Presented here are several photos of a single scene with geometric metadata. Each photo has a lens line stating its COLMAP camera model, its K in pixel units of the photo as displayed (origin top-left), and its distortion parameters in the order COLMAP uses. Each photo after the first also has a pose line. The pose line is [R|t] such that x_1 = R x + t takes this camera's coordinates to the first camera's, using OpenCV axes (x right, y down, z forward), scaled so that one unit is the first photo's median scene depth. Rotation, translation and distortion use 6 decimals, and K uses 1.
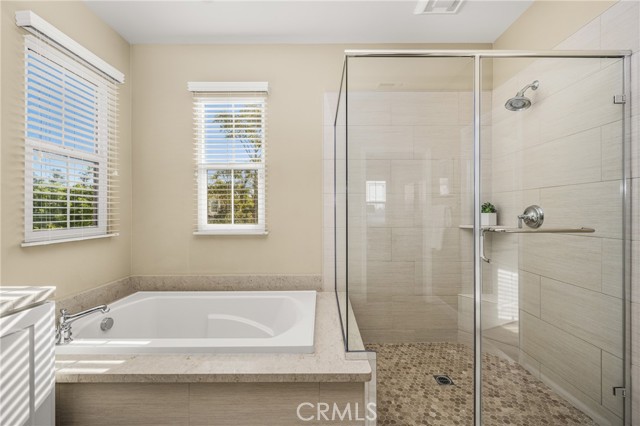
lens RADIAL K [[264.3, 0, 320.0], [0, 264.3, 213.0], [0, 0, 1]] dist [-0.001485, -0.000271]
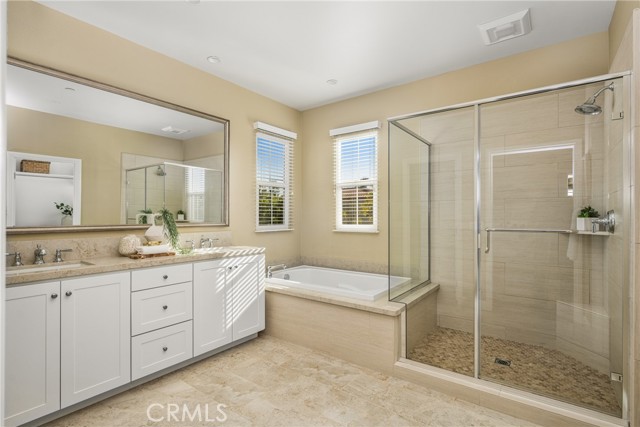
lens RADIAL K [[318.6, 0, 320.0], [0, 318.6, 213.5], [0, 0, 1]] dist [-0.005376, -0.001355]
pose [[0.800646, -0.003016, -0.599131, 0.623590], [-0.003621, 0.999945, -0.009872, -0.000220], [0.599127, 0.010073, 0.800590, -0.562594]]
